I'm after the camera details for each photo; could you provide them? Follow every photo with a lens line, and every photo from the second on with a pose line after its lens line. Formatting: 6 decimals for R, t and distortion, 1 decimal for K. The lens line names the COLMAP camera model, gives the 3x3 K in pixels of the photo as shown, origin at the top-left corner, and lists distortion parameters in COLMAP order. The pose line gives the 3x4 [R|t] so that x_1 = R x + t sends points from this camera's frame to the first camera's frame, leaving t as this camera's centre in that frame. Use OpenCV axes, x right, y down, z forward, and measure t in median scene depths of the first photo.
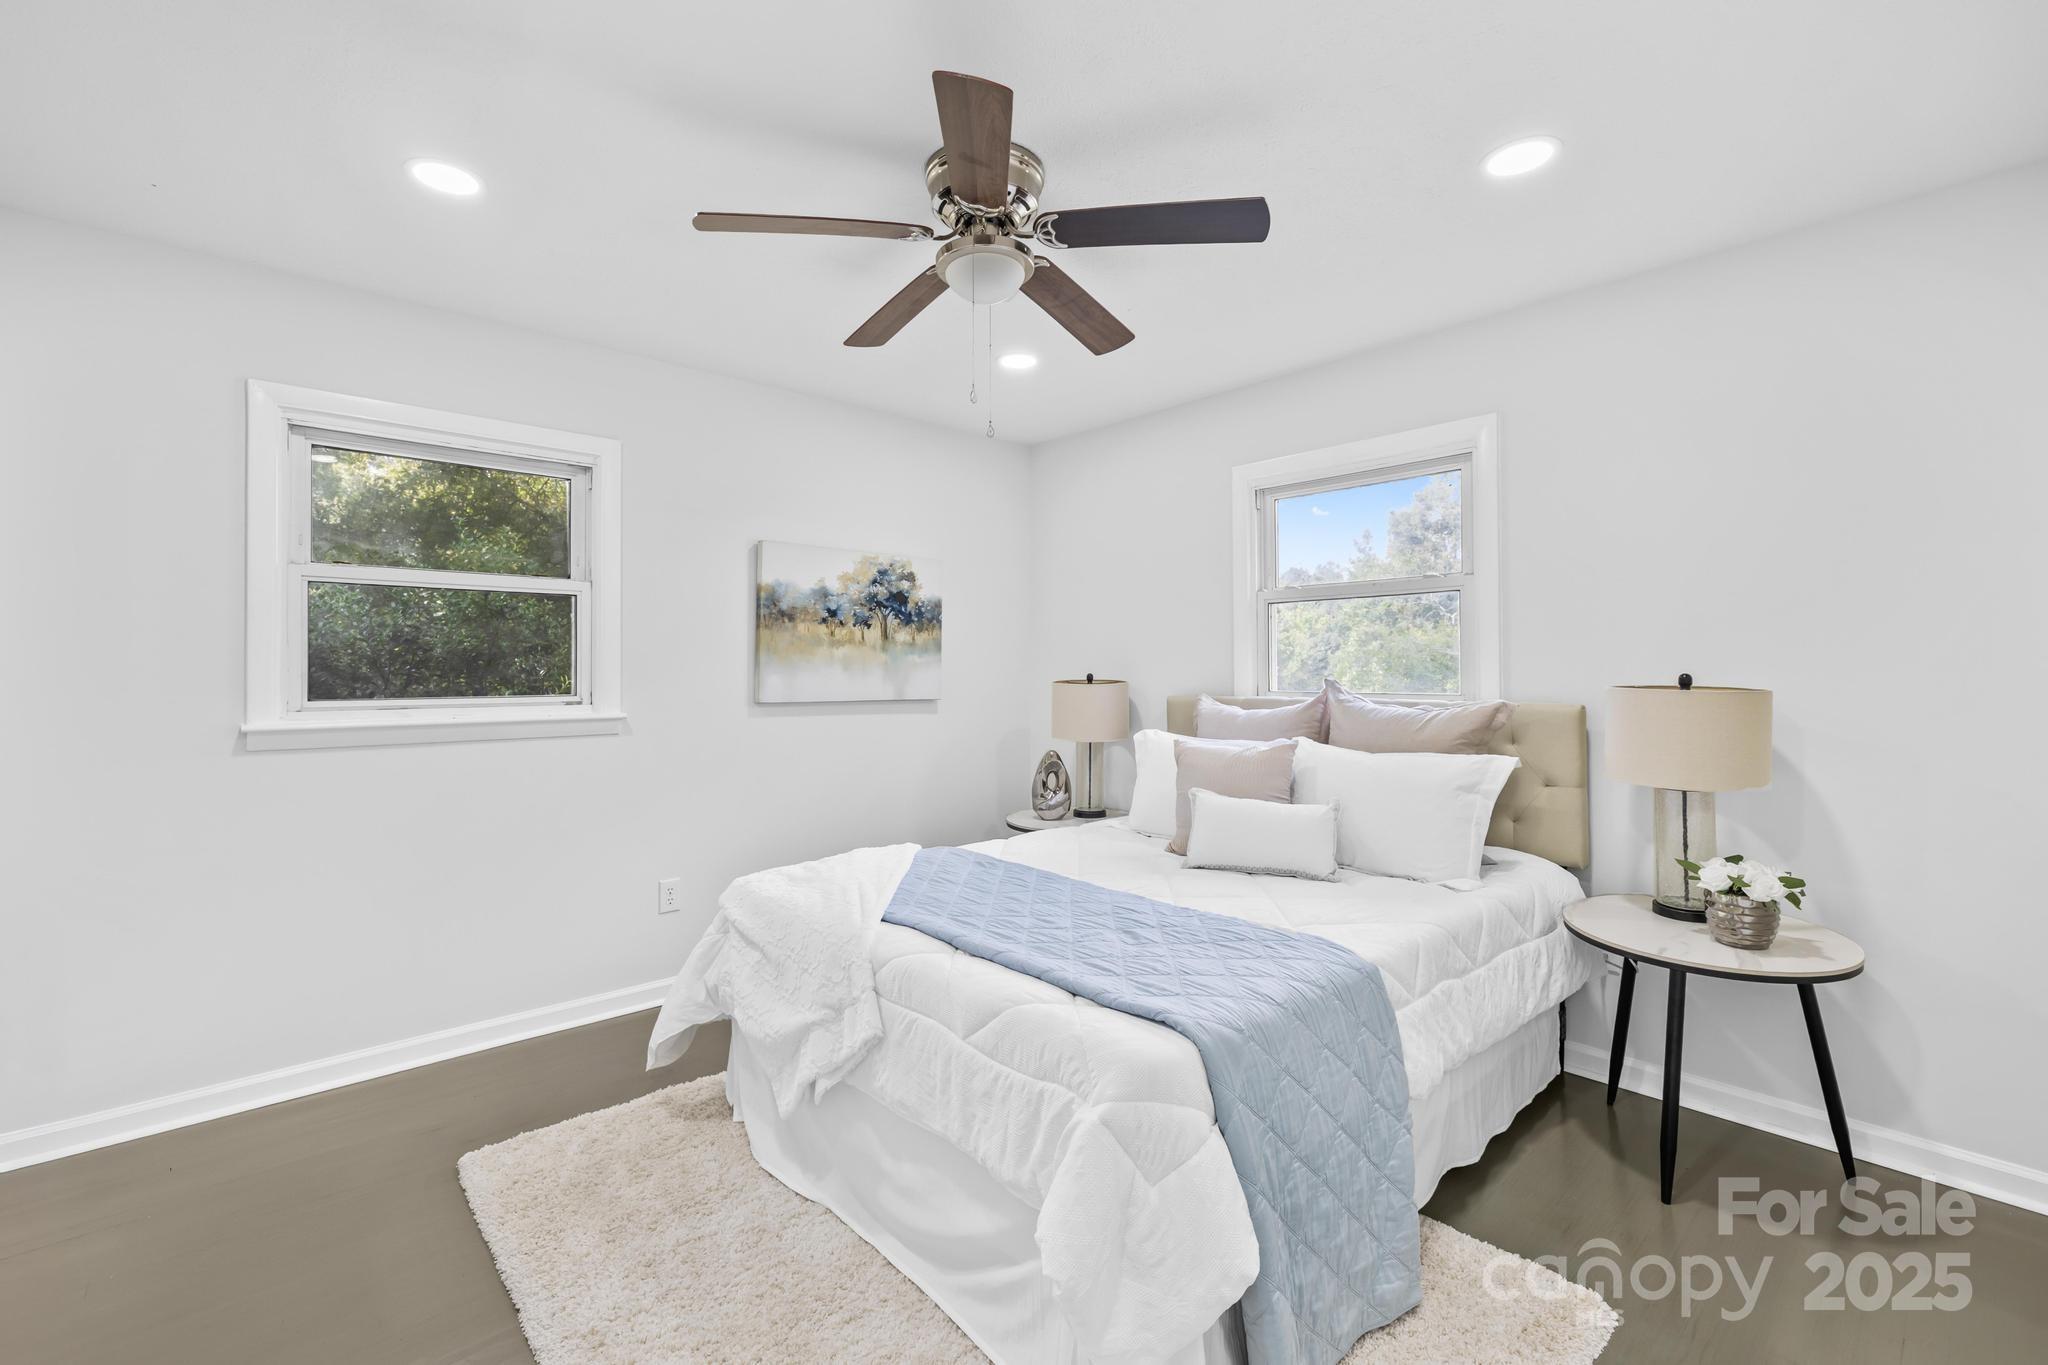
lens RADIAL K [[864.2, 0, 1009.6], [0, 864.2, 673.6], [0, 0, 1]] dist [-0.000017, 0.000517]
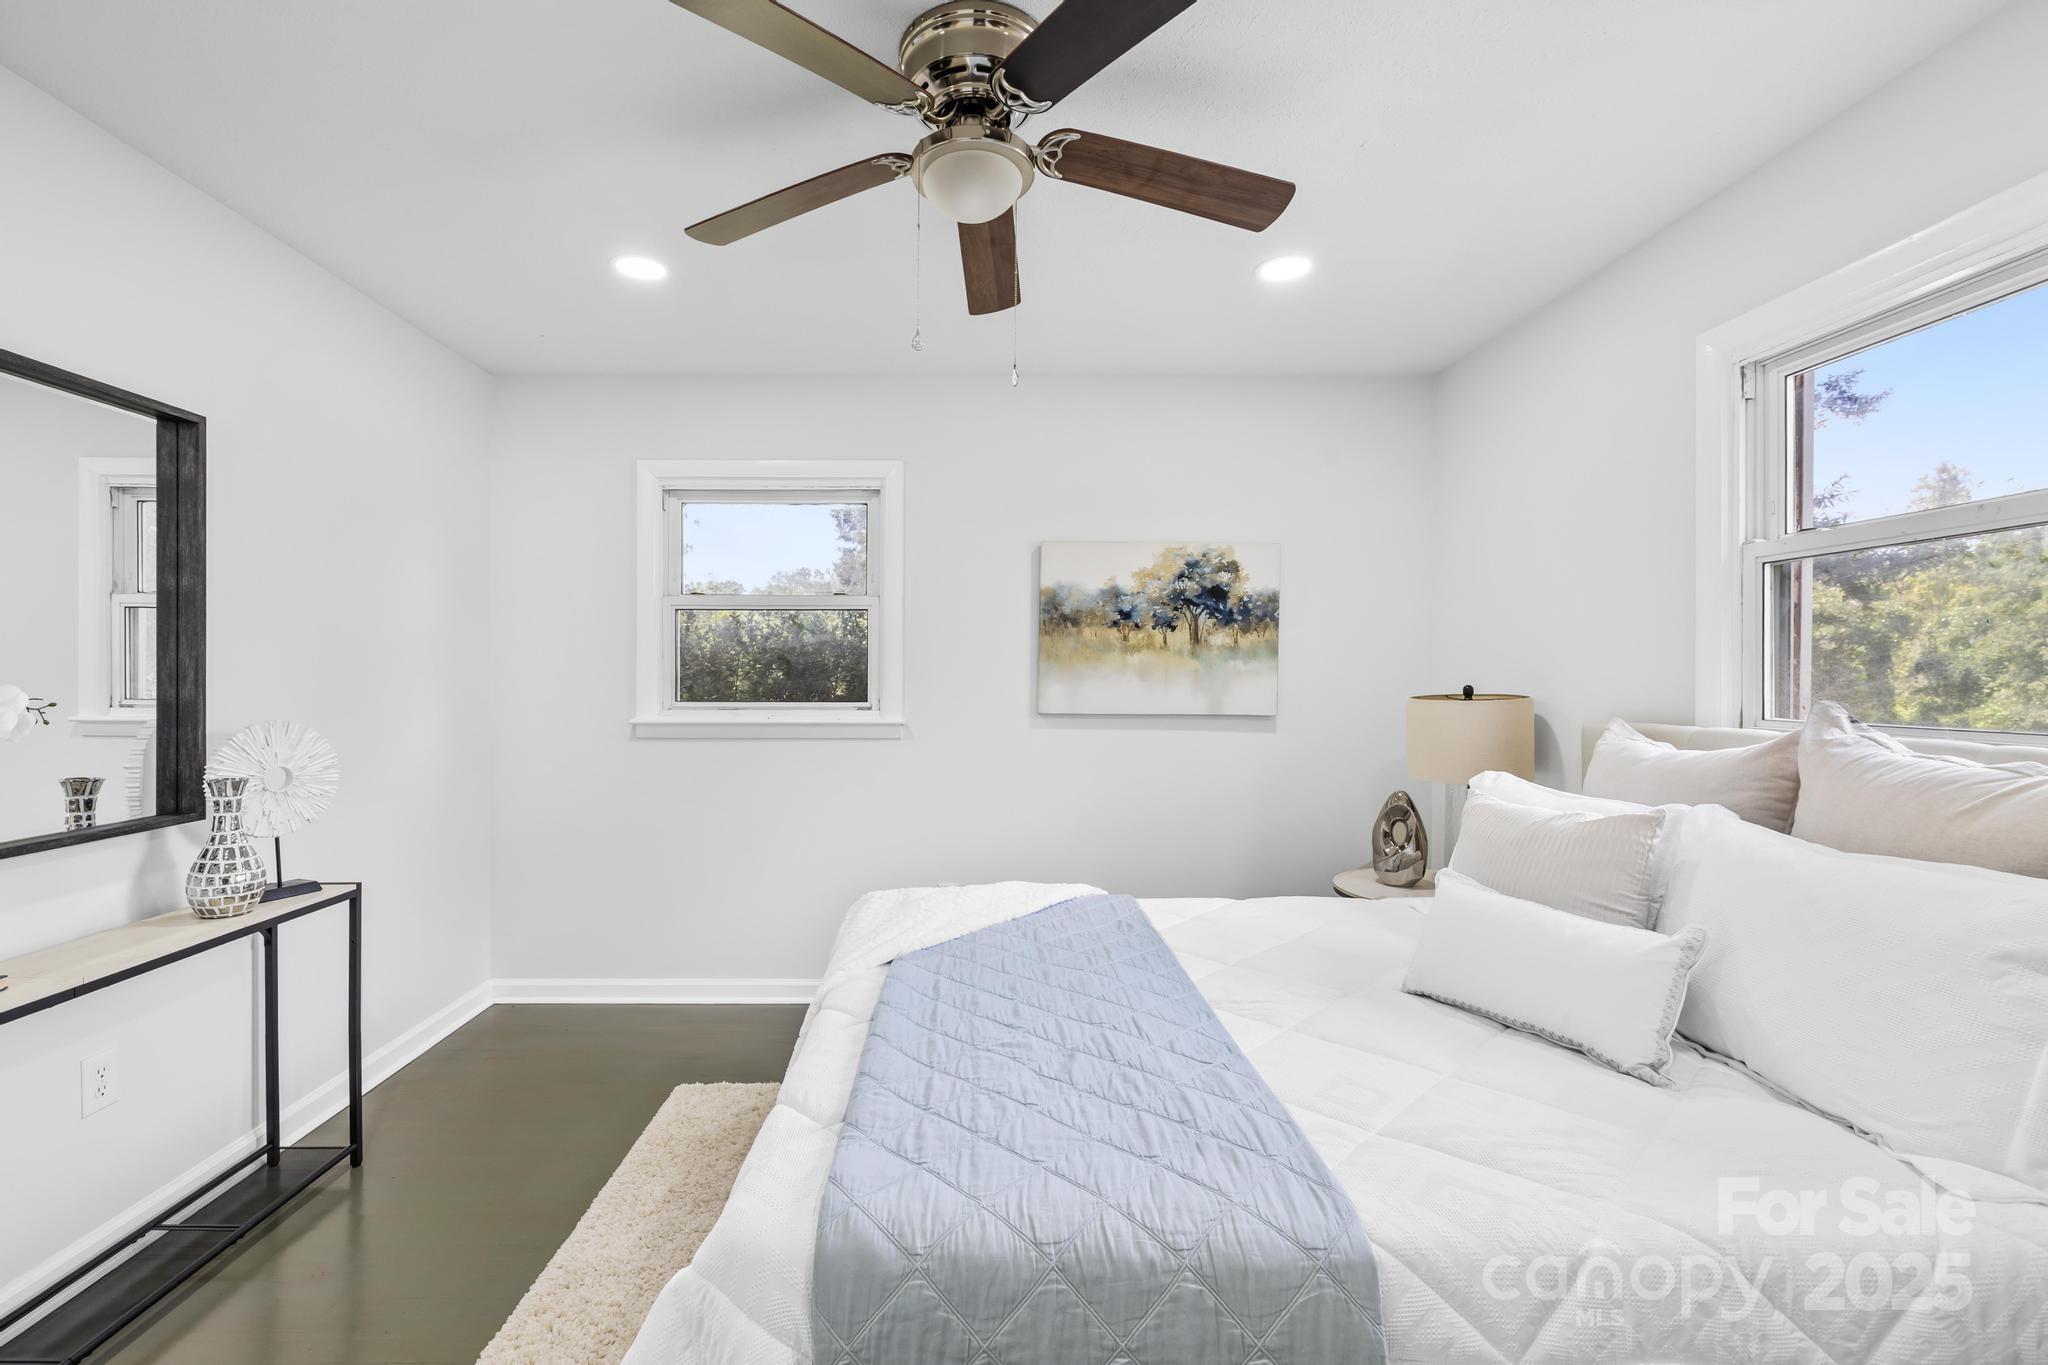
lens RADIAL K [[889.5, 0, 1023.9], [0, 889.5, 688.5], [0, 0, 1]] dist [-0.000304, 0.000220]
pose [[0.747456, 0.010810, -0.664223, 0.321364], [-0.005290, 0.999933, 0.010320, -0.003248], [0.664290, -0.004200, 0.747463, 0.242168]]
